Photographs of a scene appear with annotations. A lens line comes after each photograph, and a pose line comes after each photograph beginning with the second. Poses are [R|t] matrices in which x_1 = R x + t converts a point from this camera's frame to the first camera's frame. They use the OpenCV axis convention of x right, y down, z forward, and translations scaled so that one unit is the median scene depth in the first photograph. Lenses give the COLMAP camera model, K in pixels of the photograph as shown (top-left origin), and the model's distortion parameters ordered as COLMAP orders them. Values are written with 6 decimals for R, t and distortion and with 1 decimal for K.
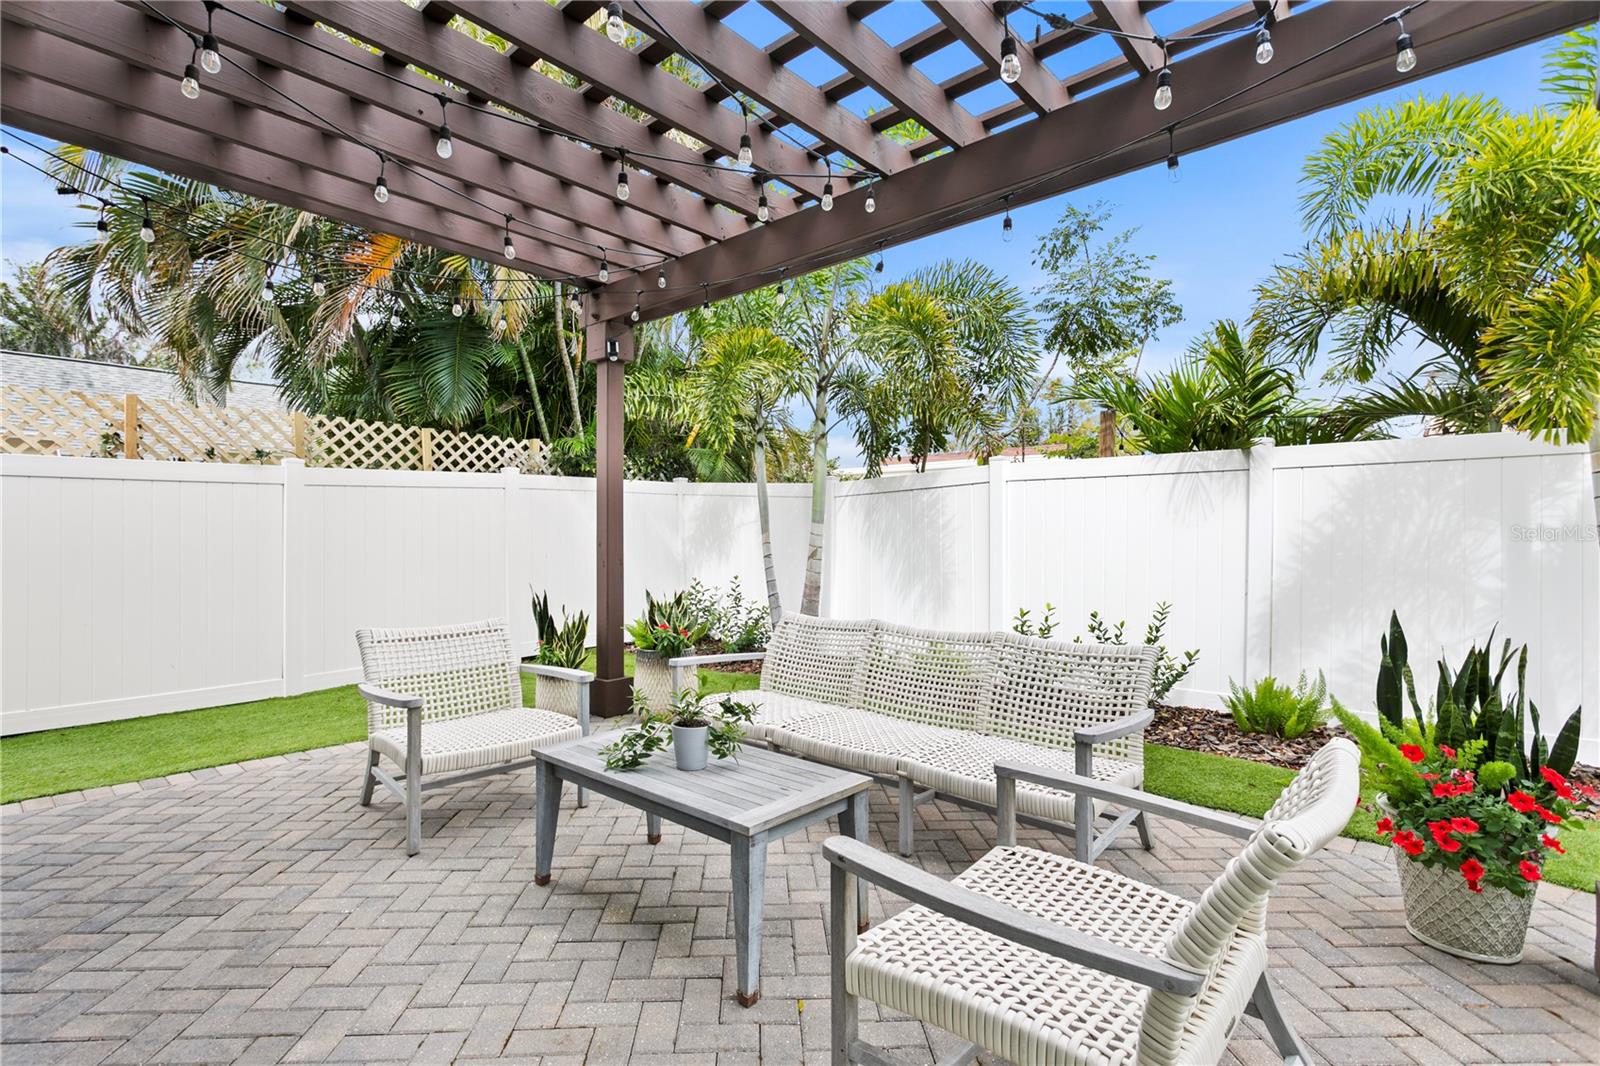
lens RADIAL K [[747.6, 0, 785.6], [0, 747.6, 537.0], [0, 0, 1]] dist [0.004782, -0.001465]
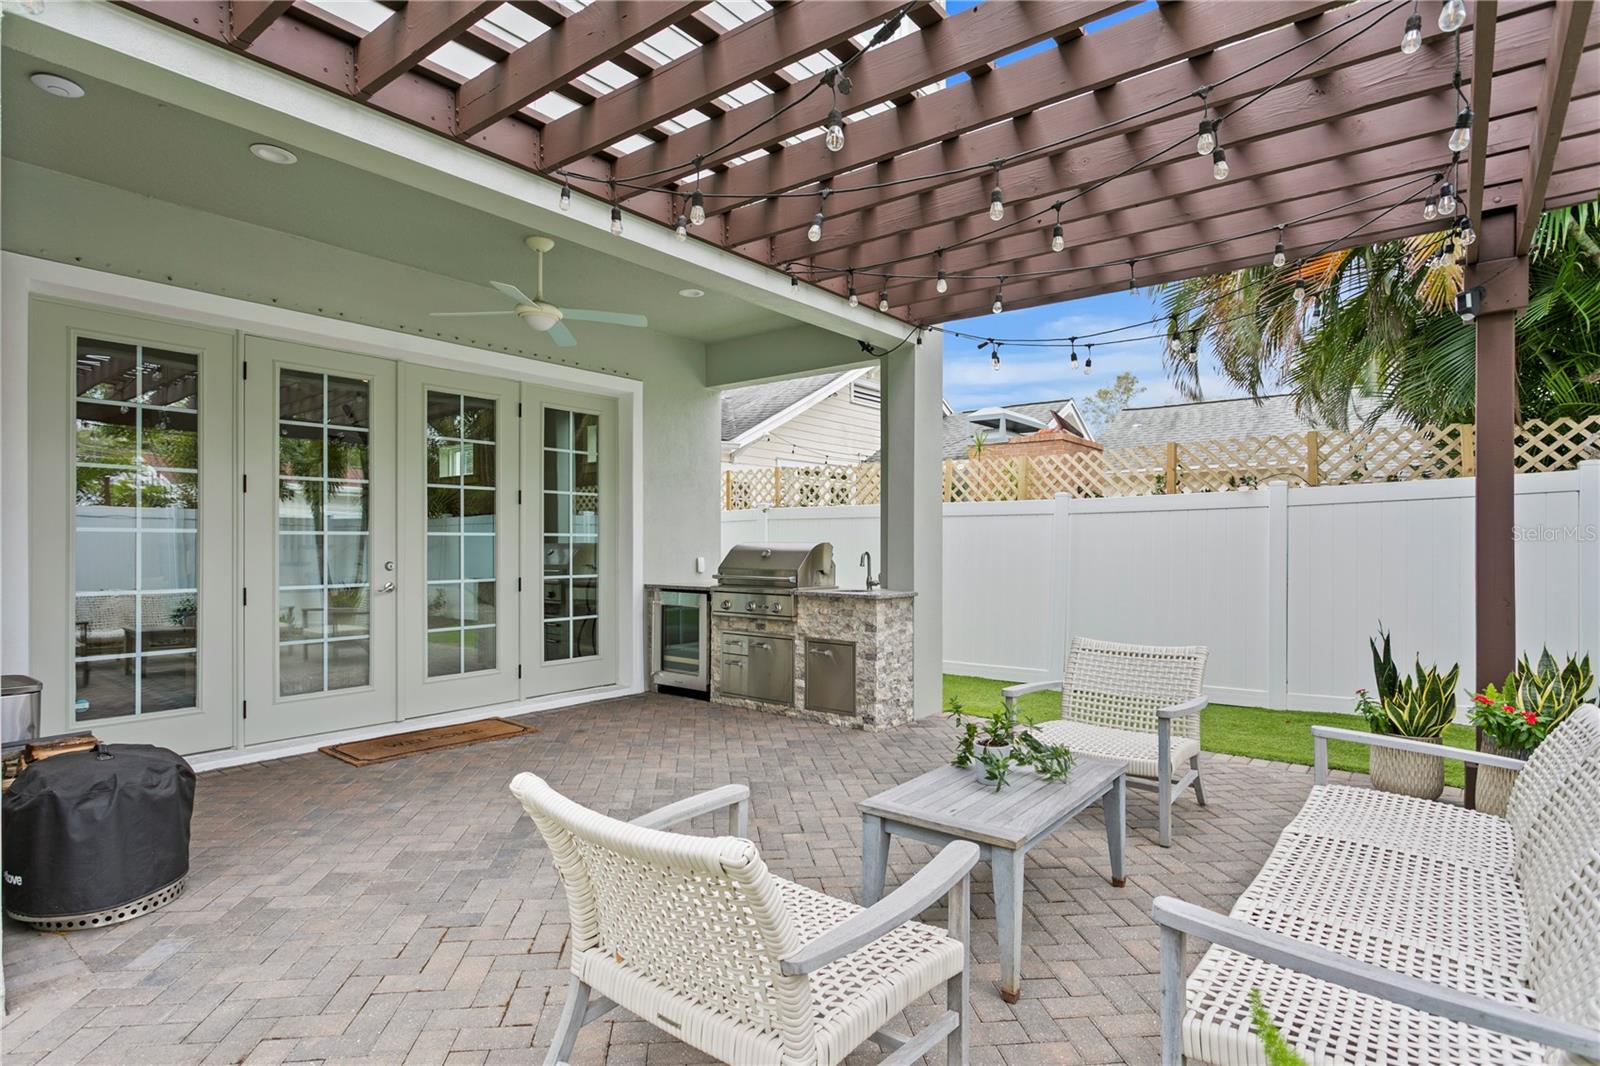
lens RADIAL K [[817.1, 0, 791.8], [0, 817.1, 537.3], [0, 0, 1]] dist [-0.011454, 0.001785]
pose [[0.062875, -0.009669, -0.997975, 0.361044], [-0.000465, 0.999953, -0.009718, -0.013760], [0.998021, 0.001075, 0.062868, 0.218074]]
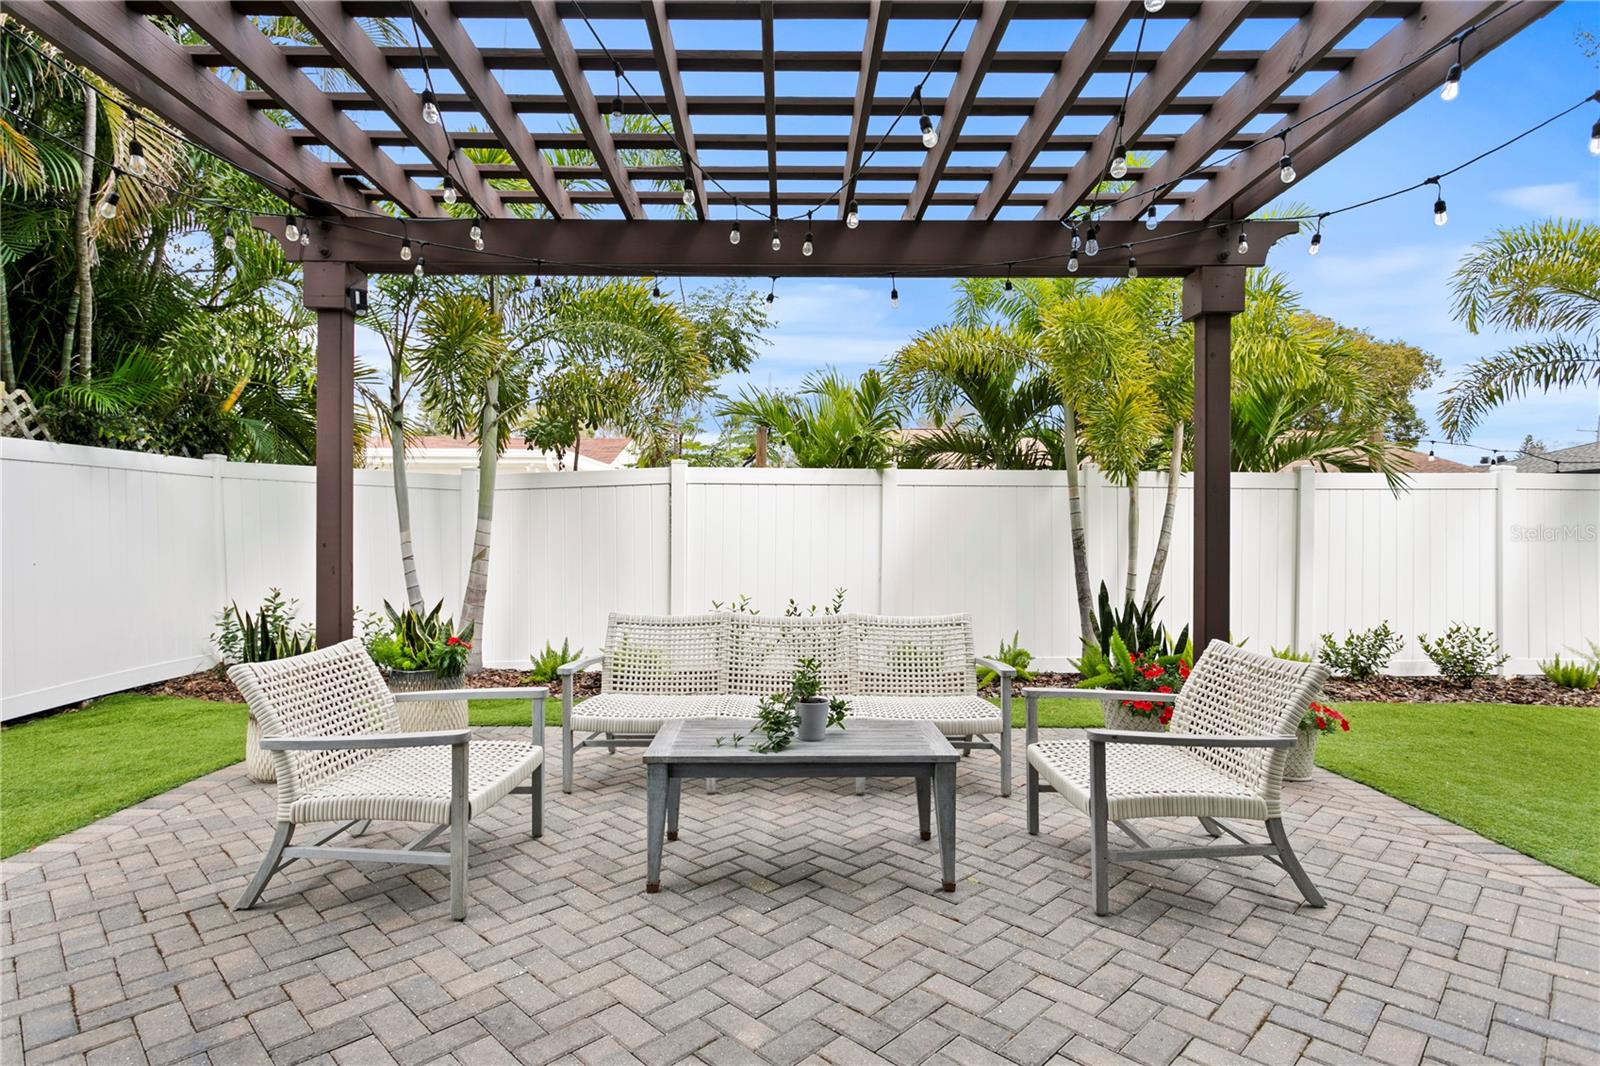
lens RADIAL K [[817.1, 0, 792.5], [0, 817.1, 535.1], [0, 0, 1]] dist [-0.011454, 0.001785]
pose [[0.737879, 0.000744, 0.674932, -0.333479], [-0.002415, 0.999996, 0.001538, -0.002423], [-0.674928, -0.002765, 0.737878, 0.033056]]
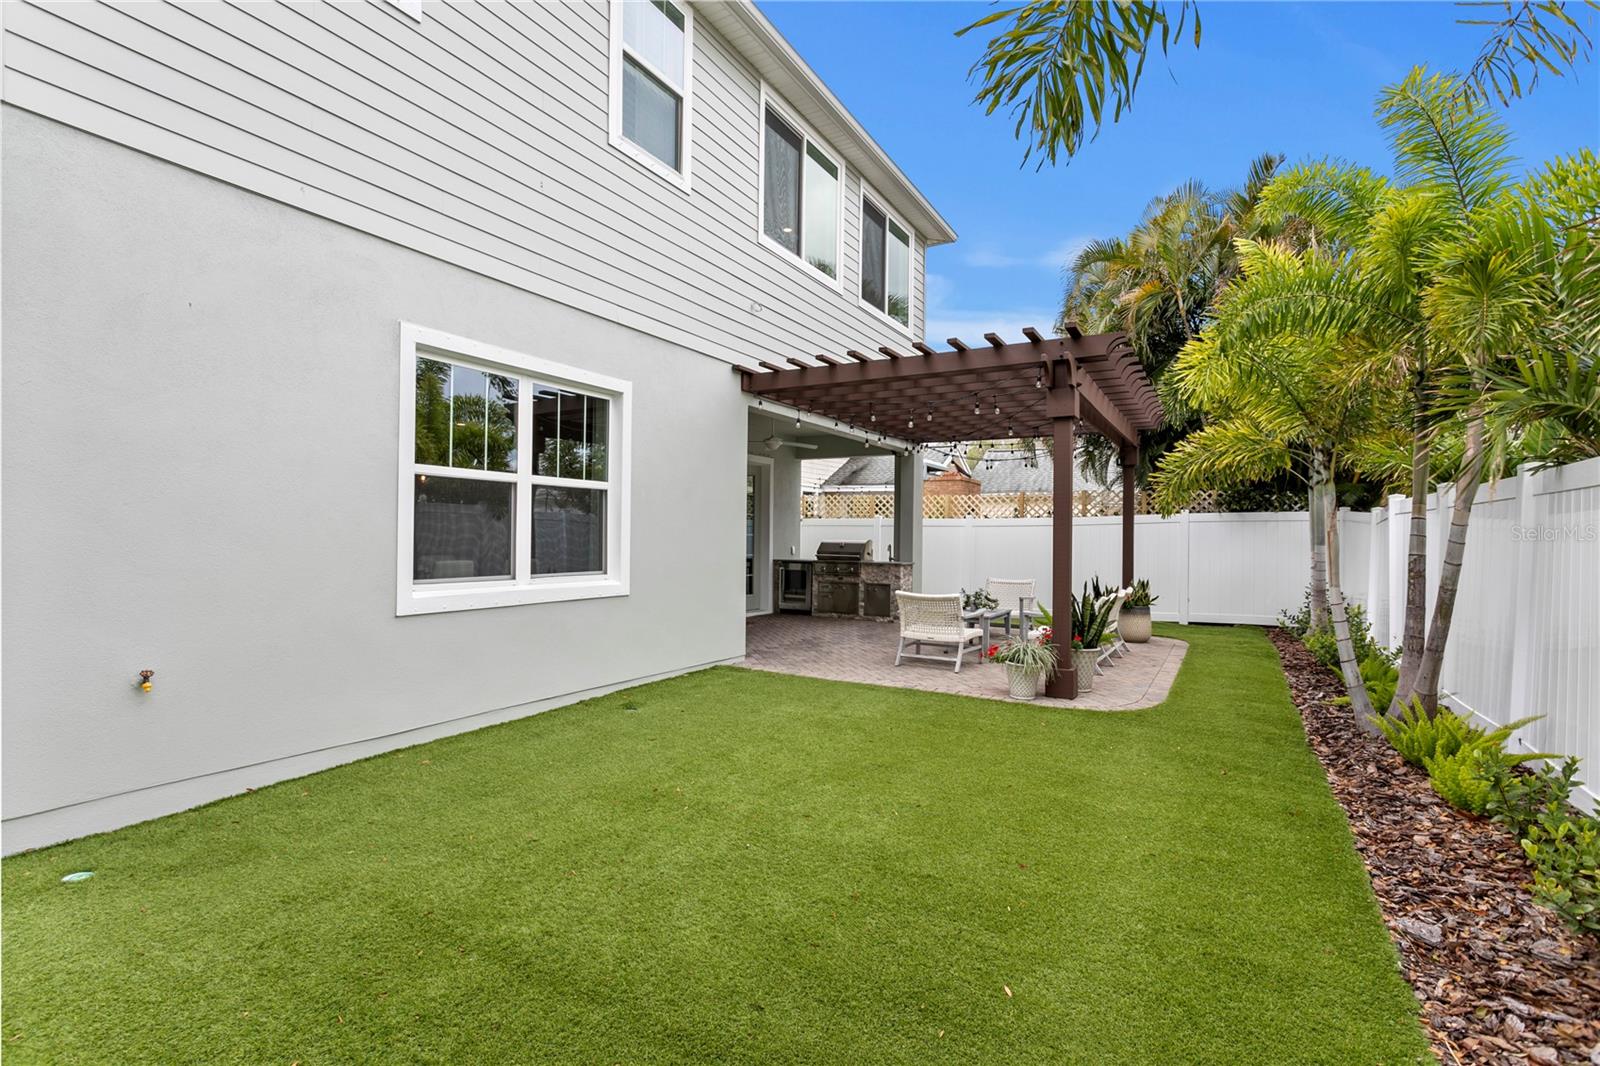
lens RADIAL K [[747.6, 0, 798.8], [0, 747.6, 538.4], [0, 0, 1]] dist [0.004782, -0.001465]
pose [[0.216710, 0.001226, -0.976235, 1.163125], [-0.009081, 0.999958, -0.000760, -0.017313], [0.976194, 0.009030, 0.216712, -0.240165]]
